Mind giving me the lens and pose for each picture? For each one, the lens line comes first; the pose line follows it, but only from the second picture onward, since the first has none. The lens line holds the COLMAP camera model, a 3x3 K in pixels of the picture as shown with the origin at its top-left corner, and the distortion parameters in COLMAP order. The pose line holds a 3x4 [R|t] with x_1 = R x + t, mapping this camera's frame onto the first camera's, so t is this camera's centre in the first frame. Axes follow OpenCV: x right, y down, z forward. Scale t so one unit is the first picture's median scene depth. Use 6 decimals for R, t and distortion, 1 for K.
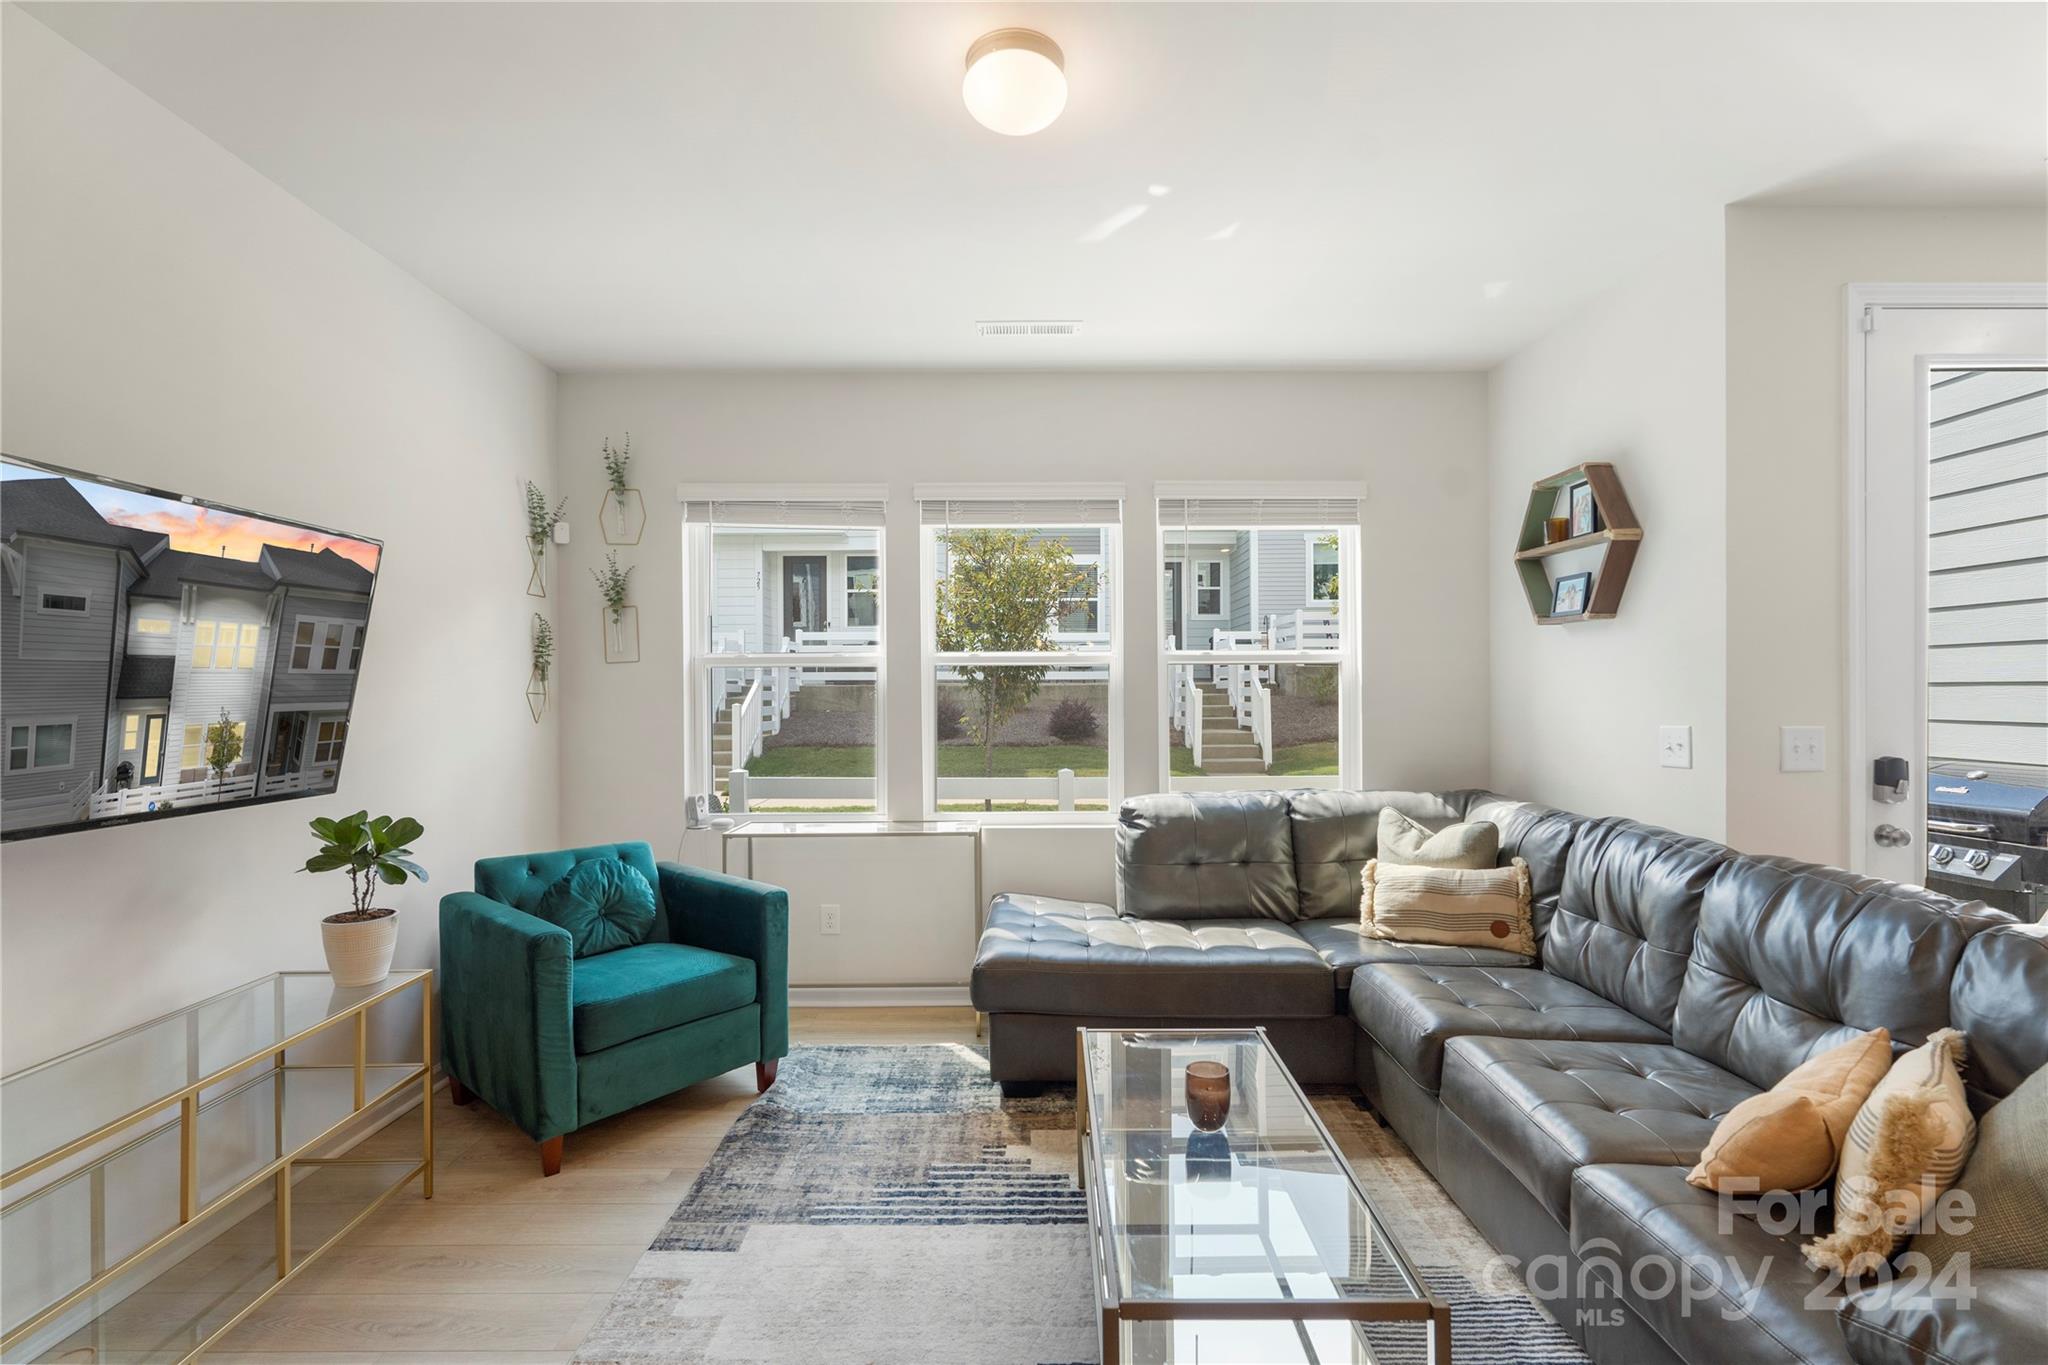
lens RADIAL K [[905.1, 0, 1028.7], [0, 905.1, 693.2], [0, 0, 1]] dist [-0.003701, -0.000088]
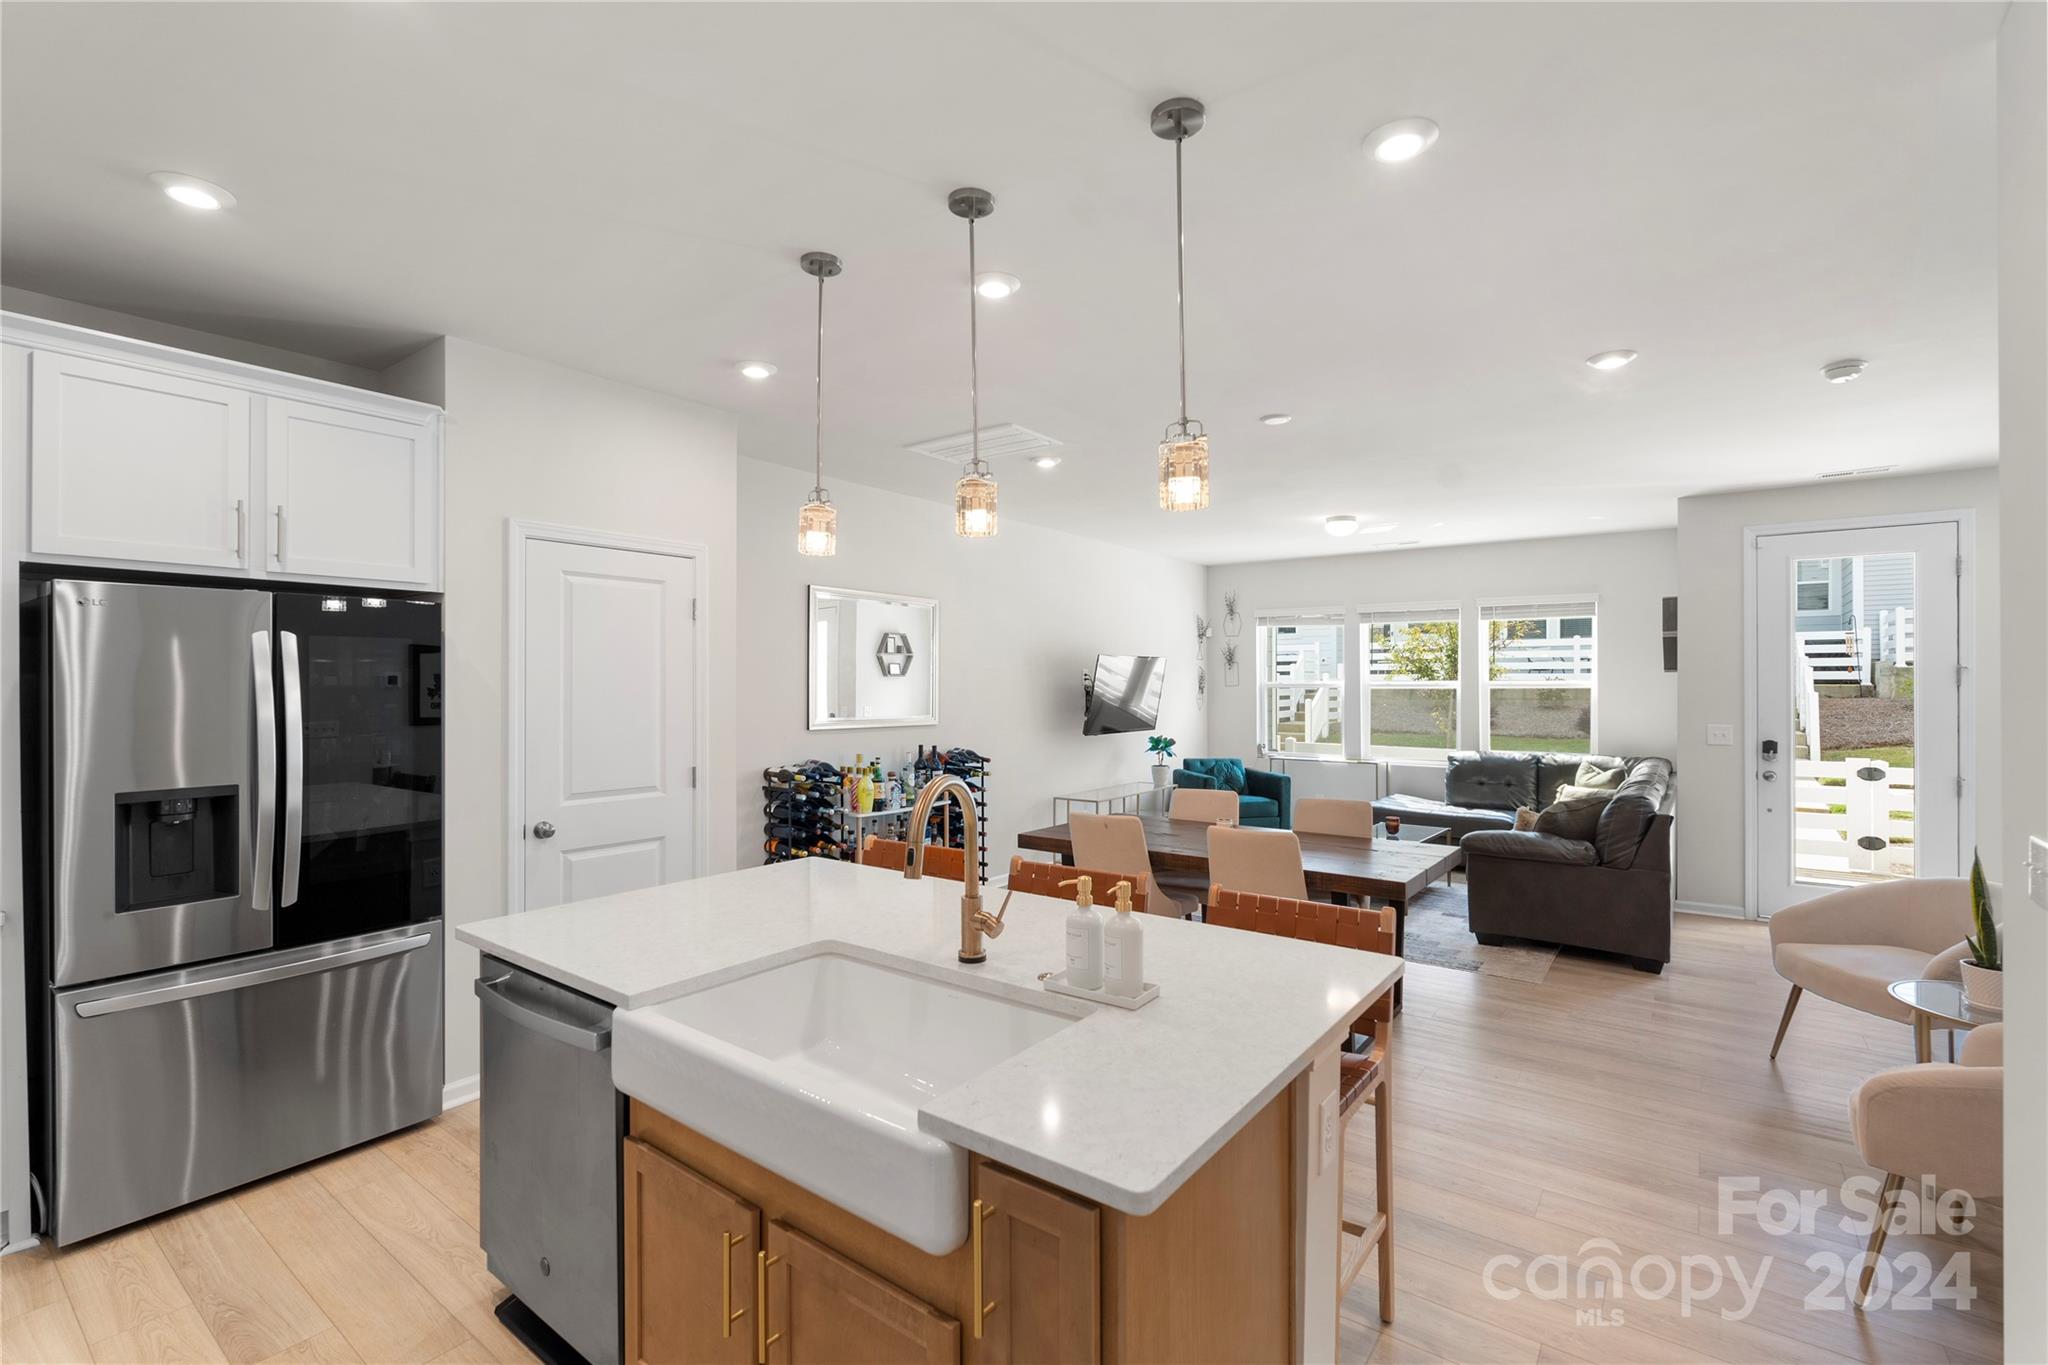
lens RADIAL K [[905.1, 0, 1027.0], [0, 905.1, 678.4], [0, 0, 1]] dist [-0.003701, -0.000088]
pose [[0.797020, 0.000949, -0.603952, 0.748862], [-0.004925, 0.999976, -0.004928, -0.053137], [0.603933, 0.006903, 0.797005, -1.642725]]
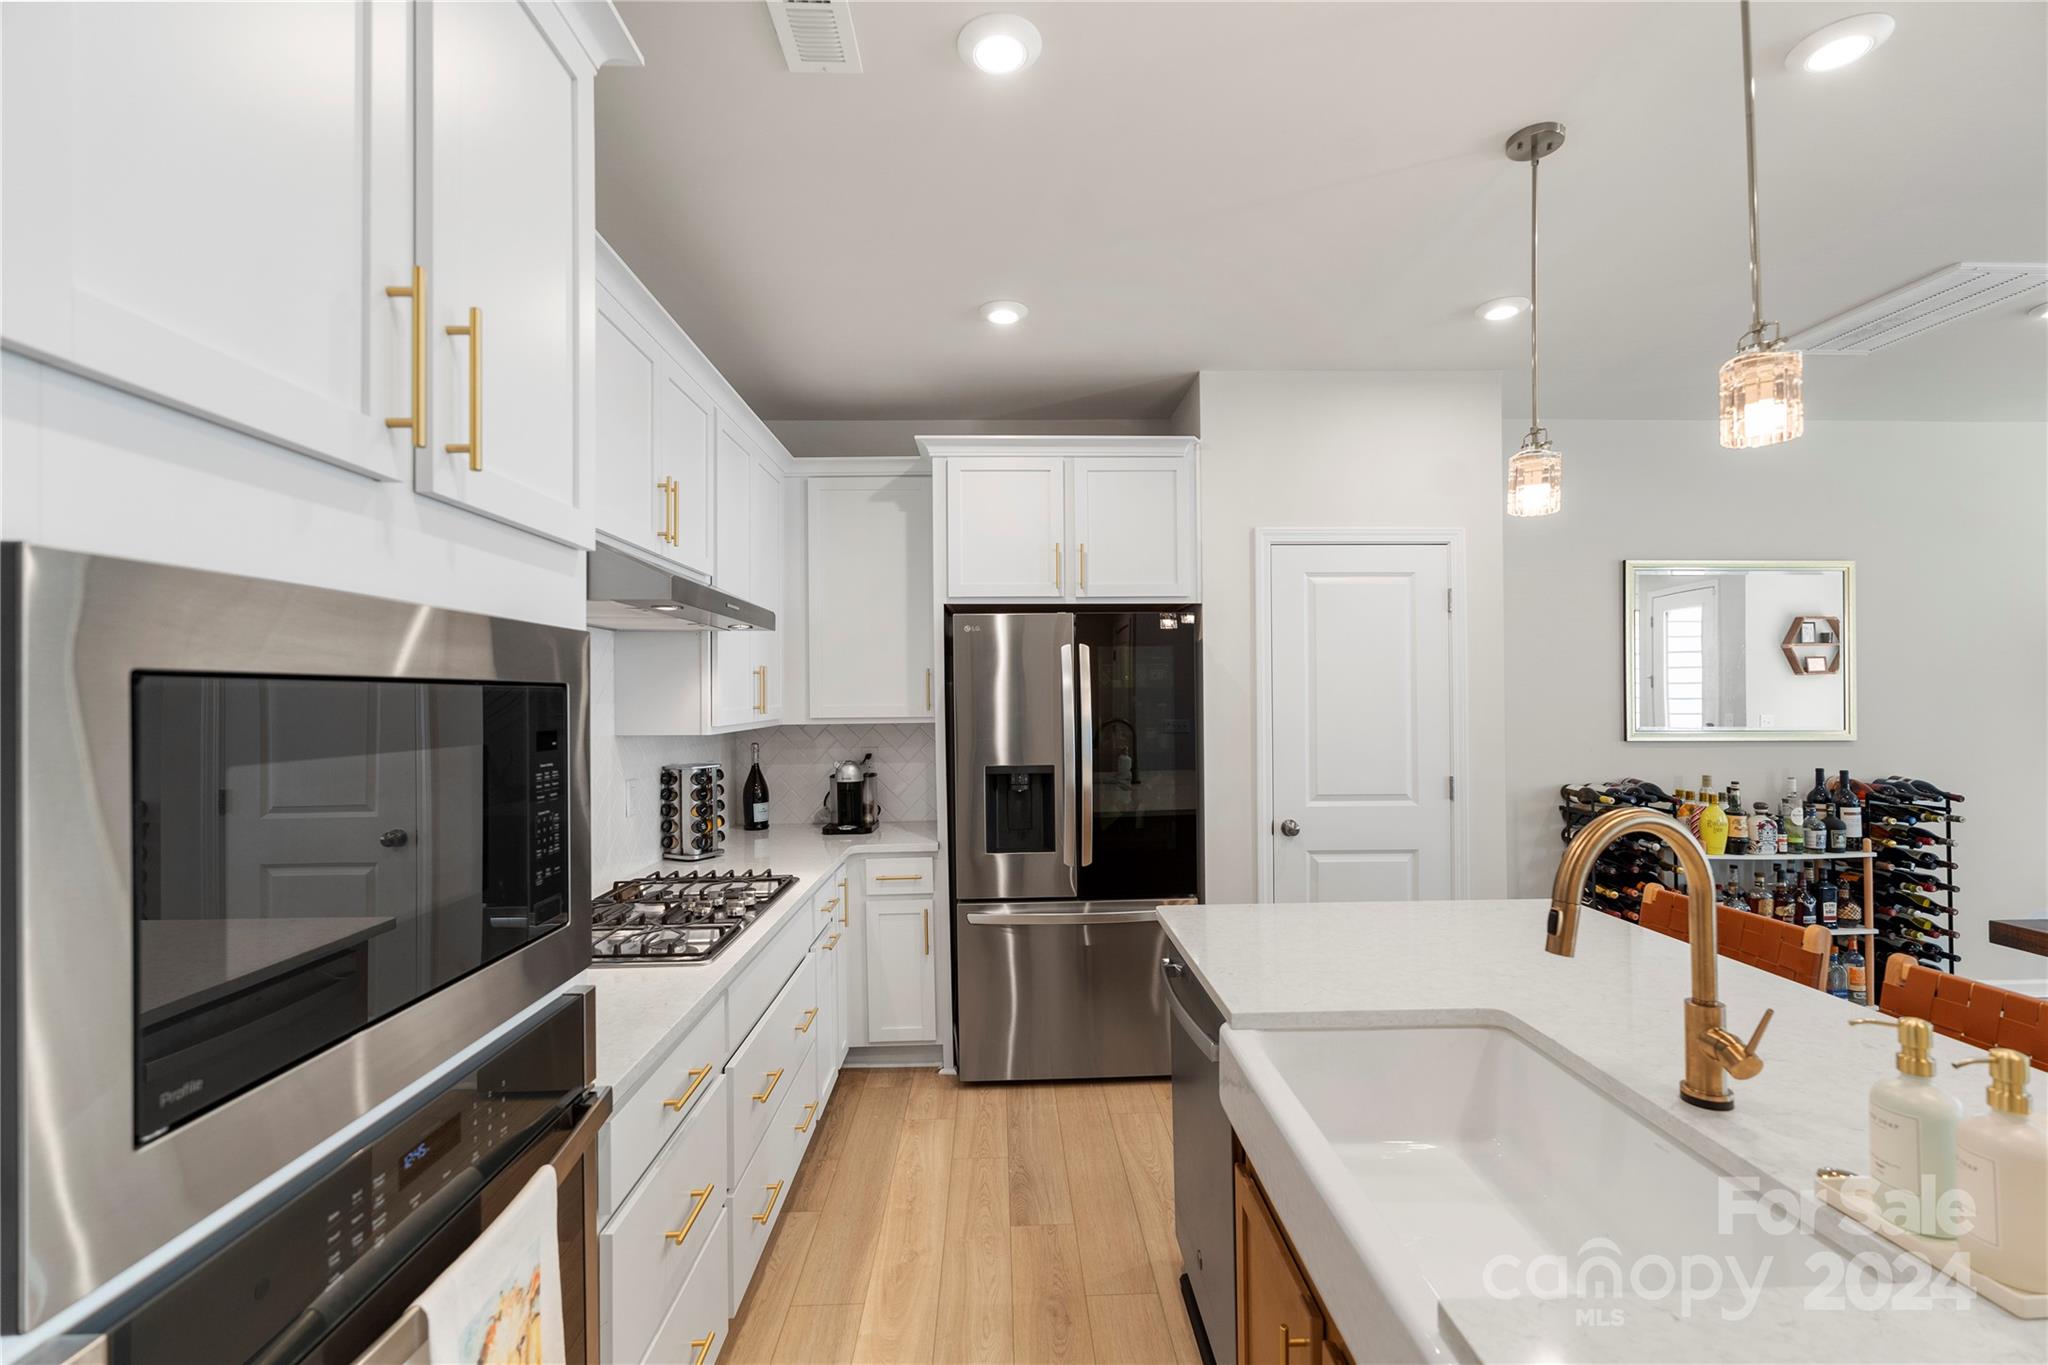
lens RADIAL K [[905.1, 0, 1018.6], [0, 905.1, 686.7], [0, 0, 1]] dist [-0.003701, -0.000088]
pose [[0.025075, -0.002180, -0.999683, 0.732367], [0.004686, 0.999987, -0.002063, -0.045612], [0.999675, -0.004632, 0.025085, -1.472858]]
